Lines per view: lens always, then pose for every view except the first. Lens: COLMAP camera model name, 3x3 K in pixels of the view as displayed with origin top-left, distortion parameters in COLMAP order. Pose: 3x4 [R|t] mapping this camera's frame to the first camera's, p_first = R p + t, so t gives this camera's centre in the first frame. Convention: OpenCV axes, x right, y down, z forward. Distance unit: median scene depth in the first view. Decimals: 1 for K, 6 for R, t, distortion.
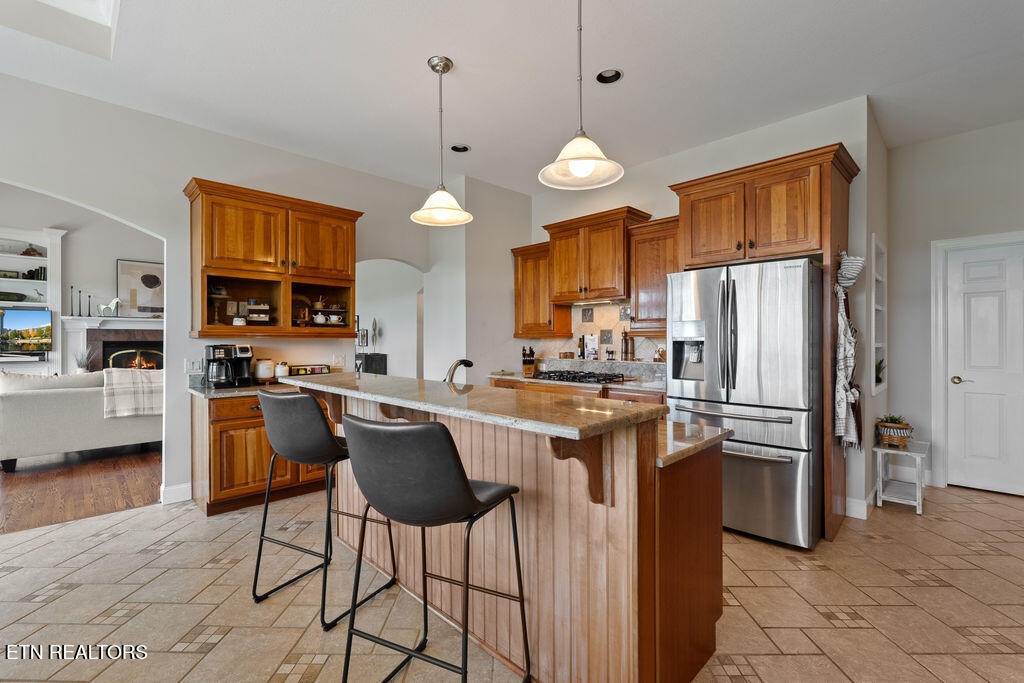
lens RADIAL K [[449.0, 0, 507.9], [0, 449.0, 342.6], [0, 0, 1]] dist [-0.003912, -0.000635]
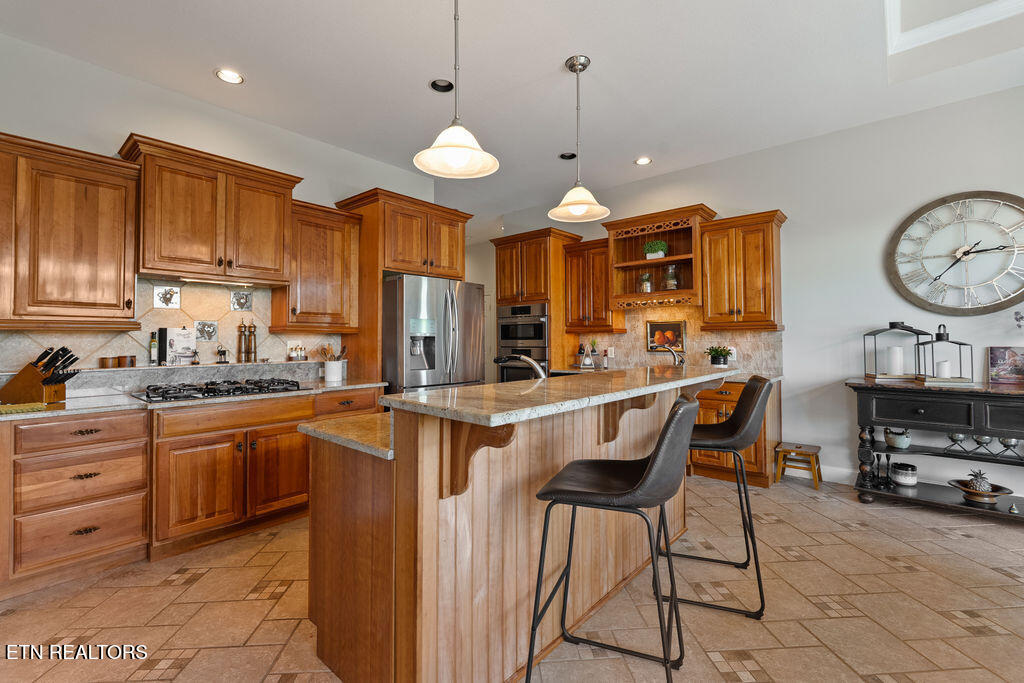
lens RADIAL K [[455.8, 0, 509.0], [0, 455.8, 330.5], [0, 0, 1]] dist [-0.000263, -0.000111]
pose [[-0.078371, 0.021823, 0.996685, -0.754706], [0.009163, 0.999734, -0.021169, 0.008219], [-0.996882, 0.007474, -0.078551, 0.822127]]
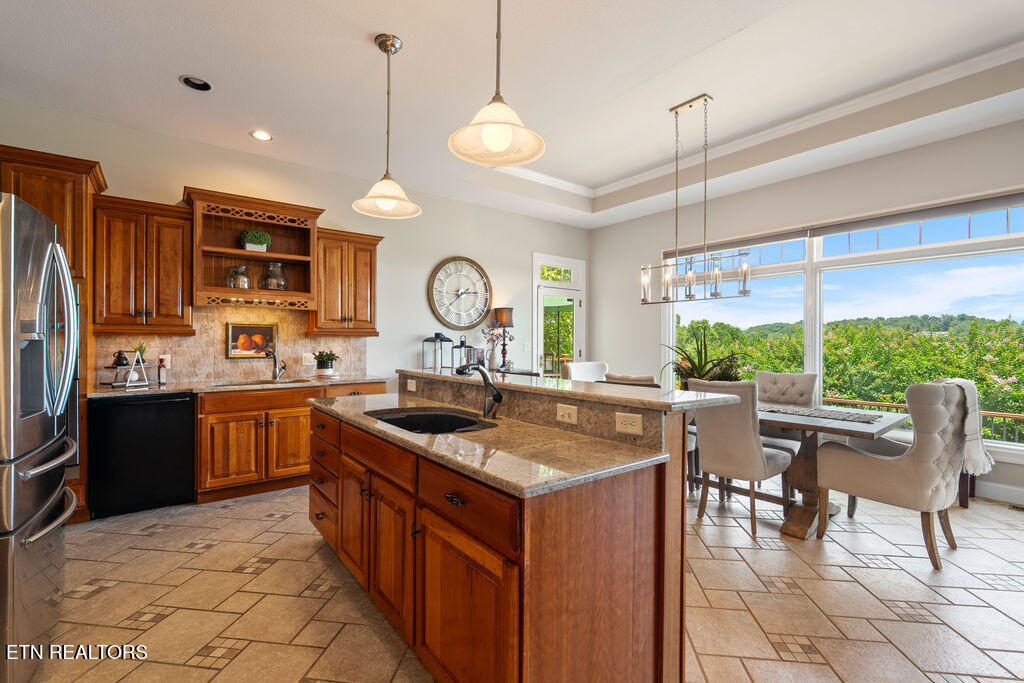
lens RADIAL K [[449.6, 0, 509.8], [0, 449.6, 341.5], [0, 0, 1]] dist [-0.000503, -0.000078]
pose [[-0.993446, -0.001101, 0.114299, -0.201566], [-0.000519, 0.999987, 0.005122, -0.004518], [-0.114303, 0.005029, -0.993433, 1.380380]]
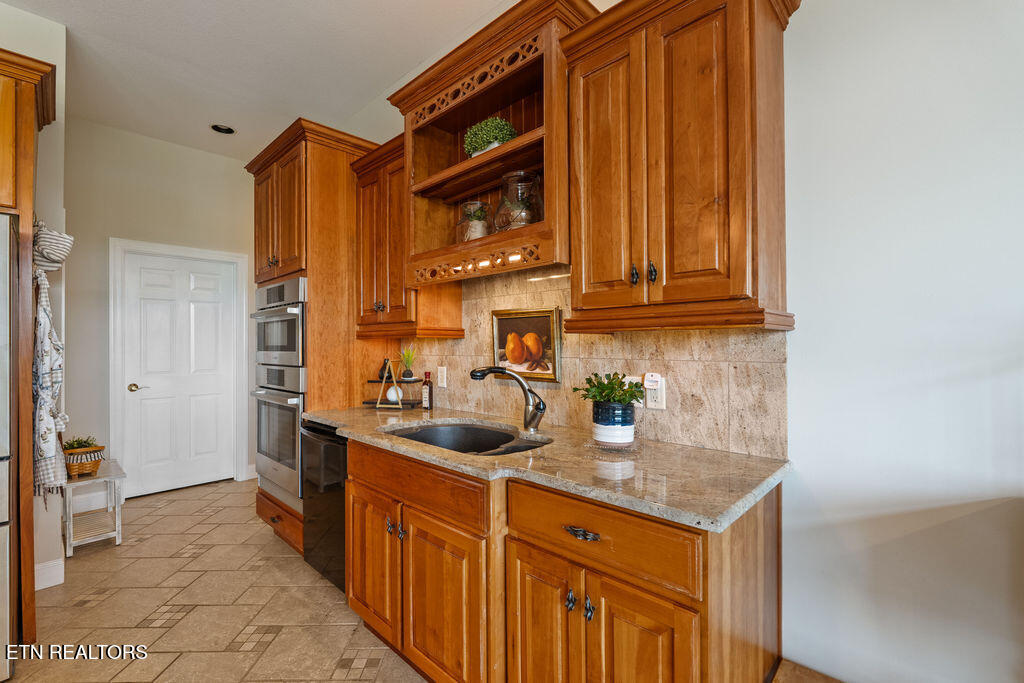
lens RADIAL K [[449.0, 0, 507.9], [0, 449.0, 342.6], [0, 0, 1]] dist [-0.003912, -0.000635]
pose [[-0.028291, 0.006046, 0.999581, 0.018881], [0.009576, 0.999937, -0.005777, 0.000273], [-0.999554, 0.009409, -0.028347, 0.250559]]
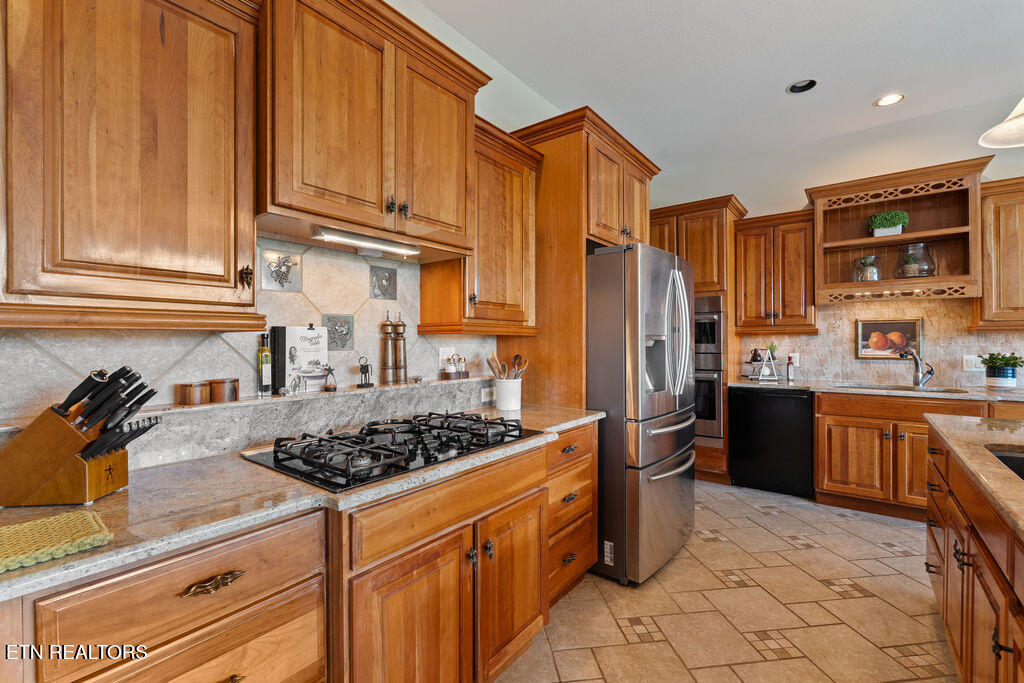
lens RADIAL K [[449.6, 0, 509.8], [0, 449.6, 341.5], [0, 0, 1]] dist [-0.000503, -0.000078]
pose [[-0.139471, 0.001008, 0.990226, -0.297323], [0.010577, 0.999944, 0.000472, -0.004104], [-0.990170, 0.010540, -0.139474, 1.276537]]
